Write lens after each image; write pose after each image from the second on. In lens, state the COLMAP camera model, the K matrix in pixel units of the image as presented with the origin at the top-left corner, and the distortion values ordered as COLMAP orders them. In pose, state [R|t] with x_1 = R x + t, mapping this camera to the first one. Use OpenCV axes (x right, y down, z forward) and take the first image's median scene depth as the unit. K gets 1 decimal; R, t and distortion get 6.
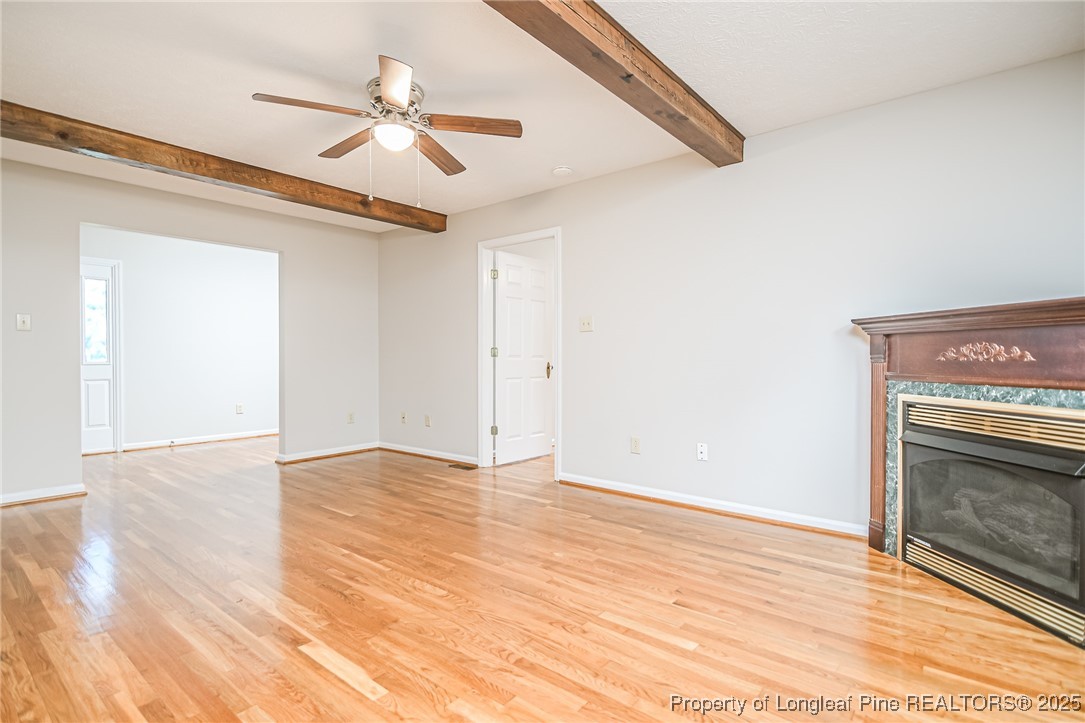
lens RADIAL K [[540.8, 0, 547.9], [0, 540.8, 366.9], [0, 0, 1]] dist [0.011771, -0.003870]
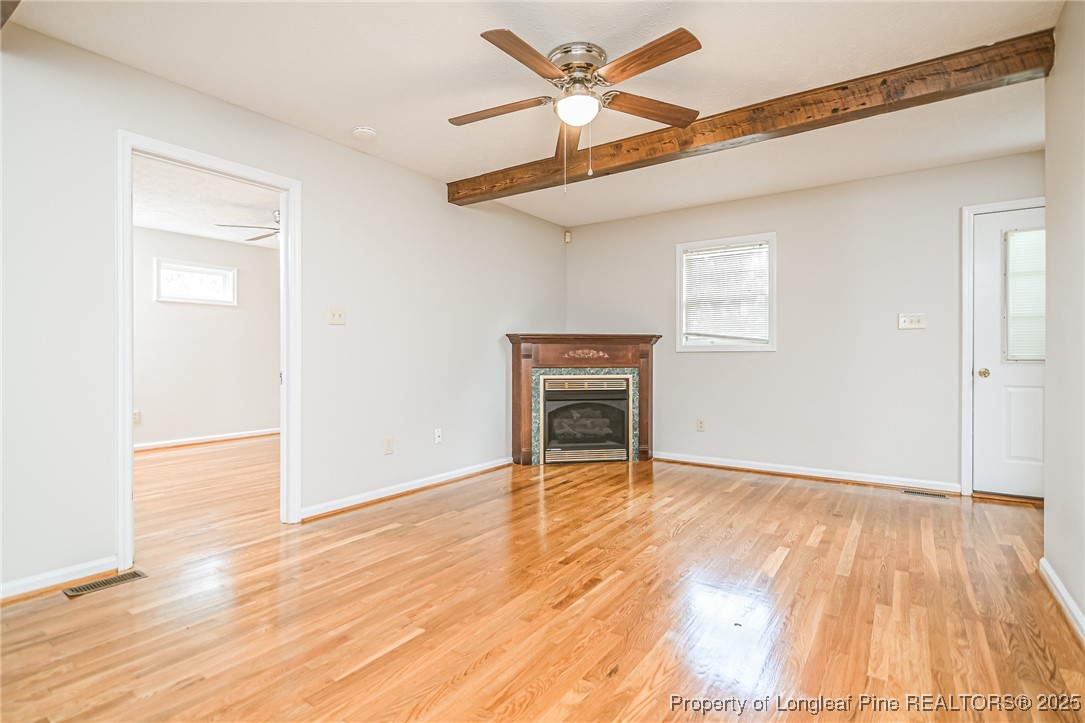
lens RADIAL K [[540.8, 0, 534.5], [0, 540.8, 354.5], [0, 0, 1]] dist [0.011771, -0.003870]
pose [[-0.086075, 0.005478, 0.996274, -1.298357], [0.019654, 0.999800, -0.003799, -0.017041], [-0.996095, 0.019254, -0.086165, 1.271151]]
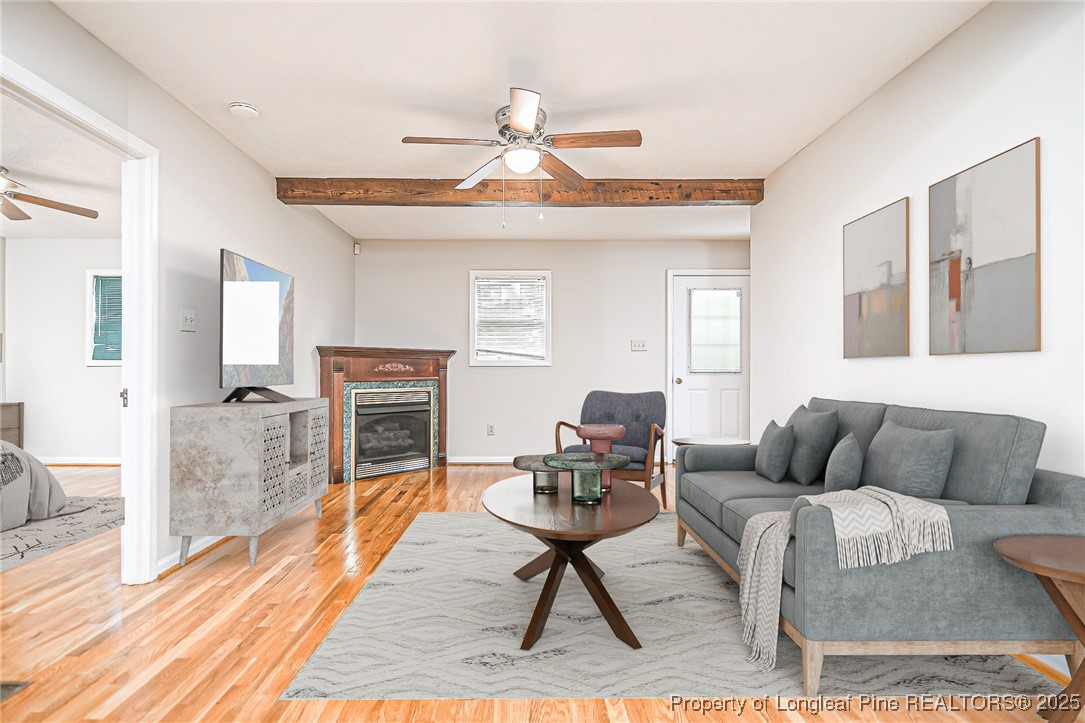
lens RADIAL K [[540.8, 0, 529.4], [0, 540.8, 363.3], [0, 0, 1]] dist [0.011771, -0.003870]
pose [[-0.657702, 0.011774, 0.753186, -1.197776], [0.016360, 0.999865, -0.001344, -0.028759], [-0.753101, 0.011438, -0.657806, 1.881077]]
